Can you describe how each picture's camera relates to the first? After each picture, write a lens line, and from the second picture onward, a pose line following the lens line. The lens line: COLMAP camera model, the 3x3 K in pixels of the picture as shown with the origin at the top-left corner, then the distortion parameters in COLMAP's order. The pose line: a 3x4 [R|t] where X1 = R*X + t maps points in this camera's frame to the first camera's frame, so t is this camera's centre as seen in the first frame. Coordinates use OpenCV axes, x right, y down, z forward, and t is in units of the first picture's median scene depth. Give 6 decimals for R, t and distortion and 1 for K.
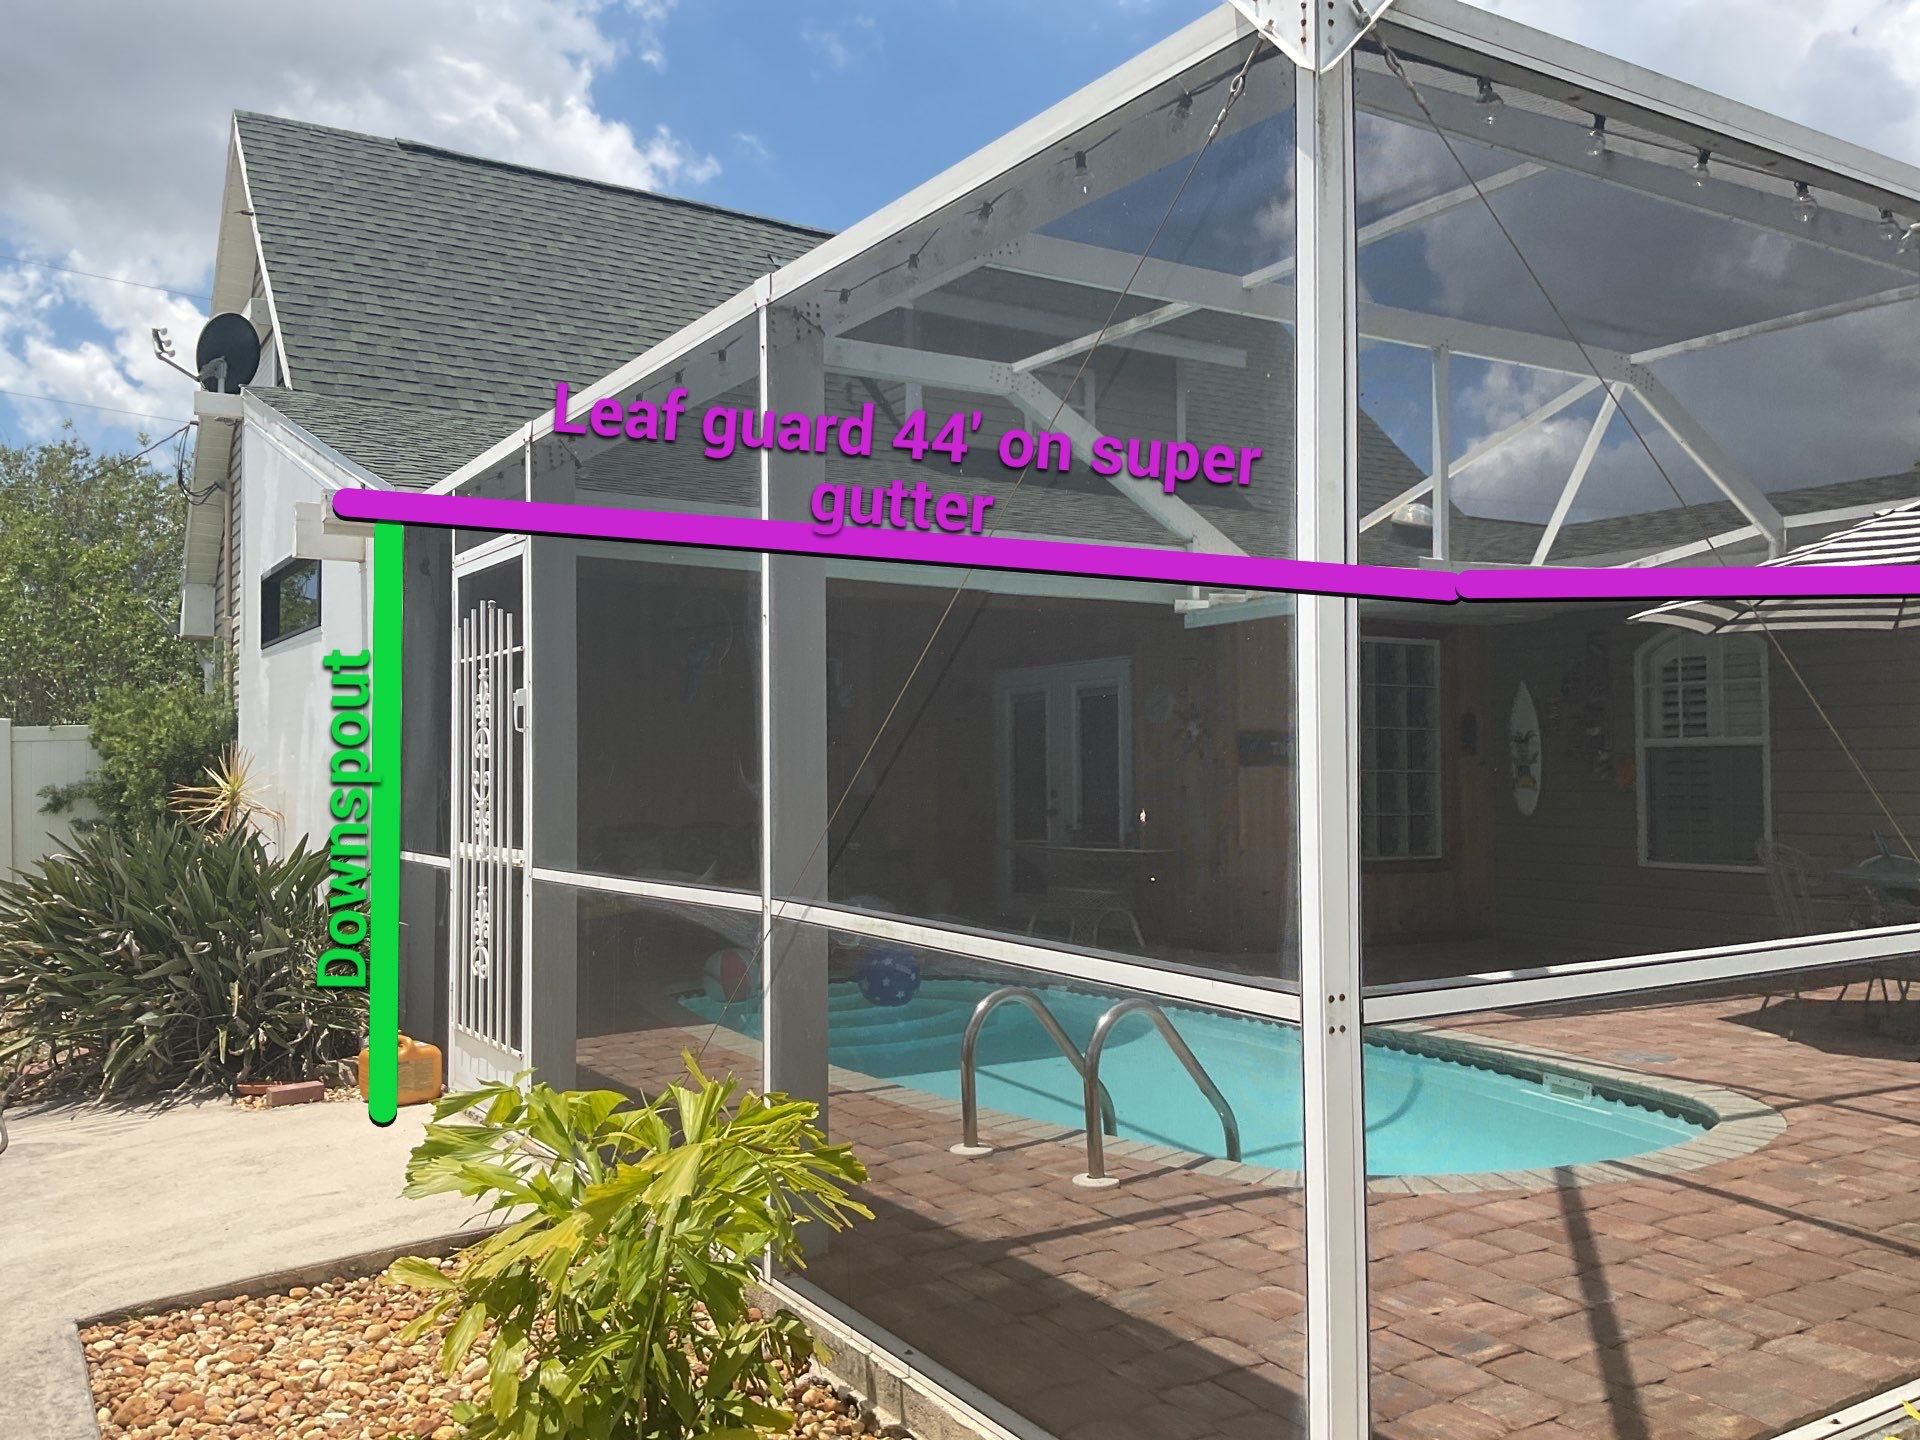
lens RADIAL K [[1602.1, 0, 930.2], [0, 1602.1, 727.3], [0, 0, 1]] dist [0.068041, -0.135051]
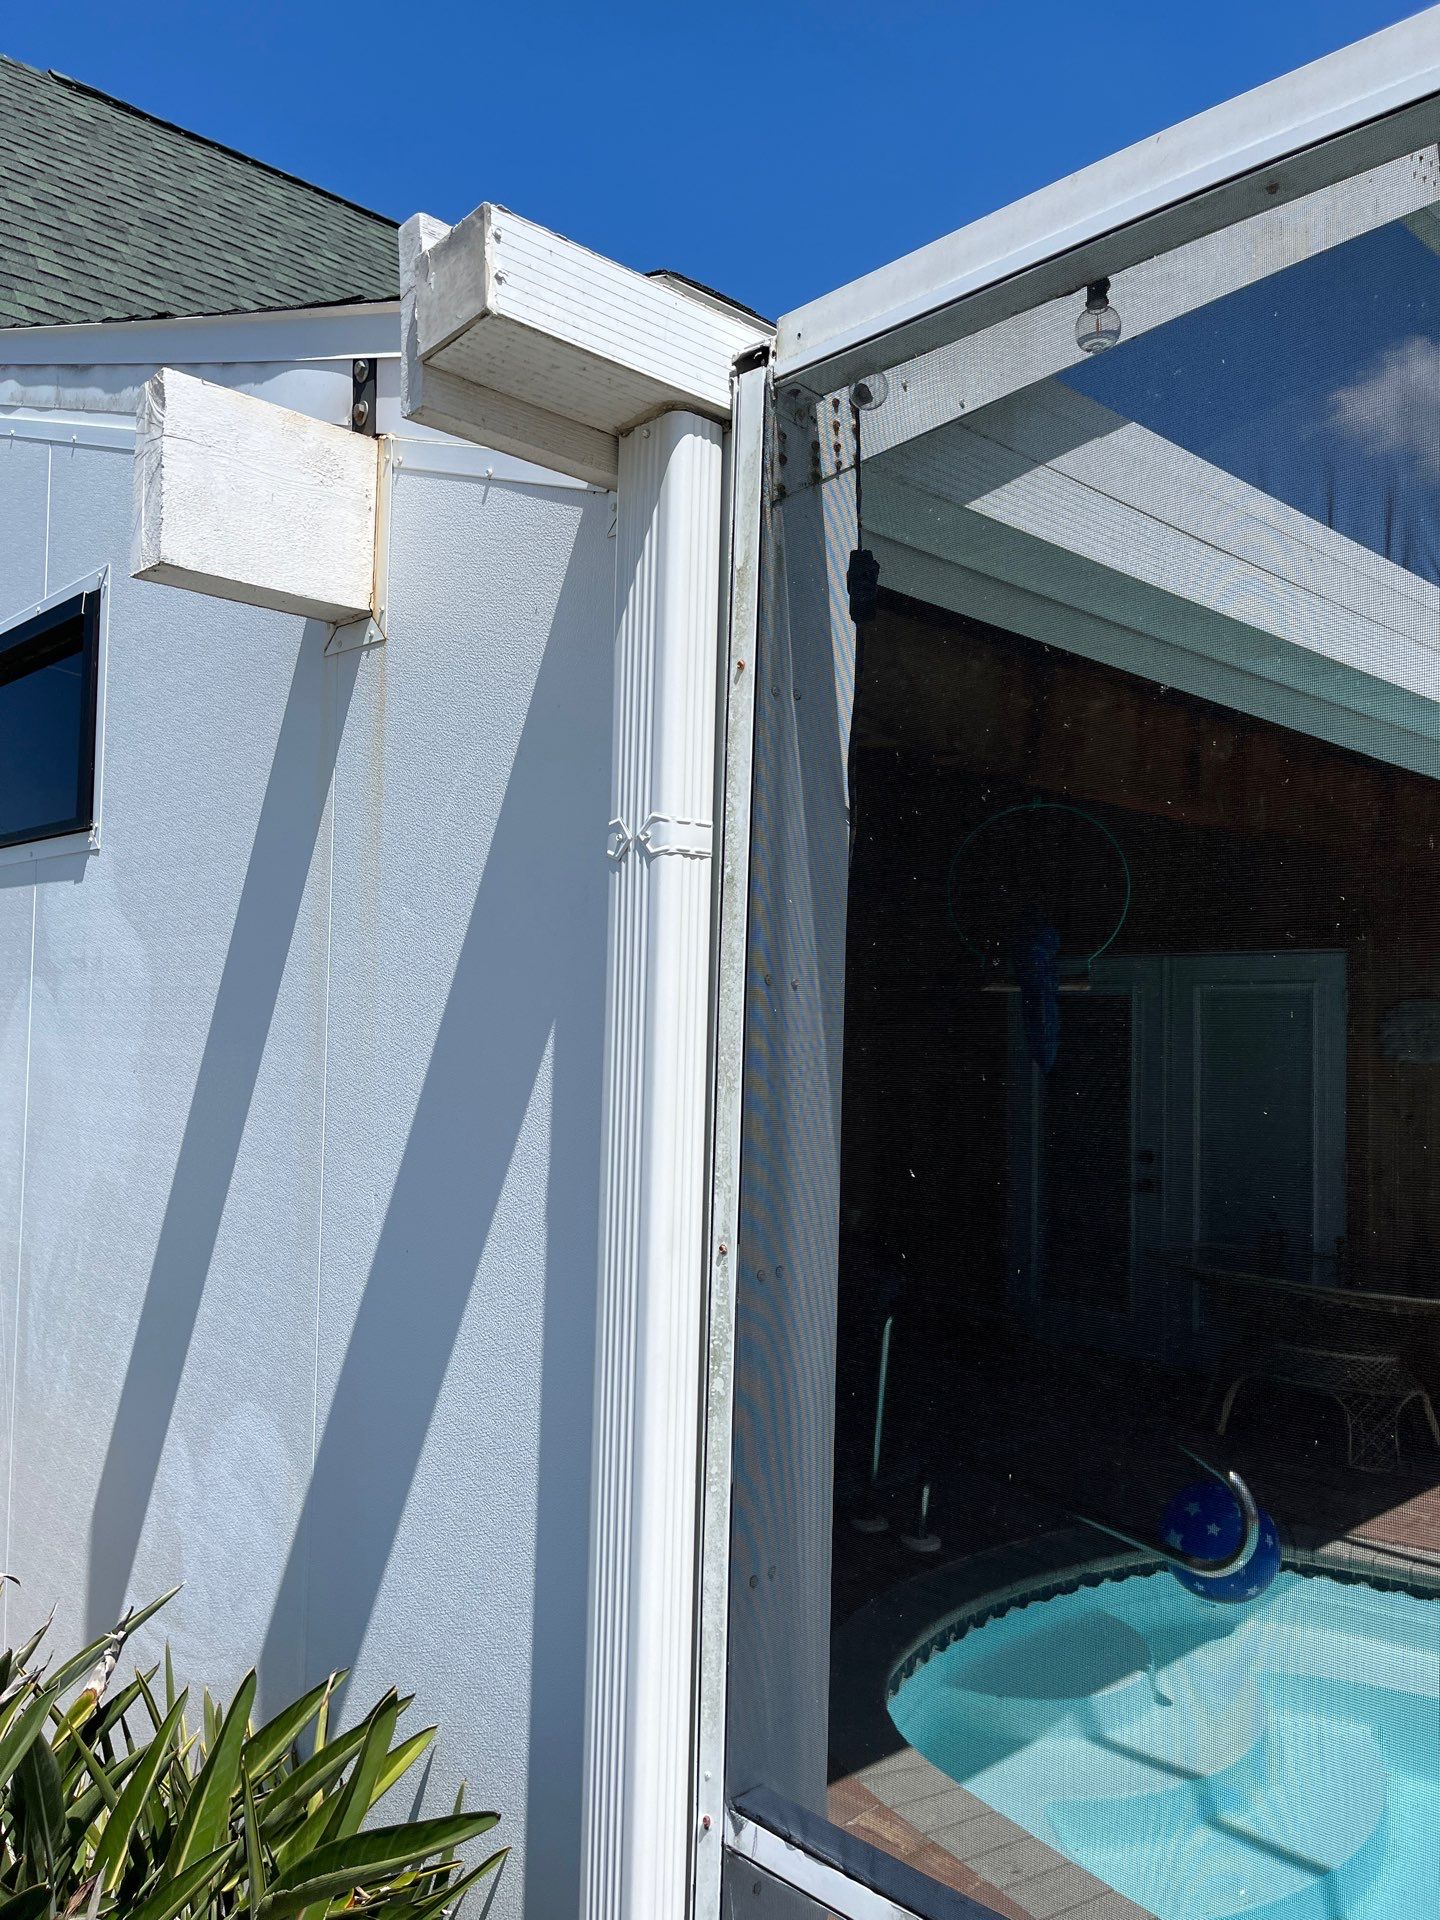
lens RADIAL K [[1462.6, 0, 700.5], [0, 1462.6, 965.5], [0, 0, 1]] dist [0.068712, -0.093967]
pose [[0.979355, 0.032606, 0.199499, -0.335153], [-0.031230, 0.999462, -0.010041, -0.036120], [-0.199719, 0.003604, 0.979847, 0.703997]]
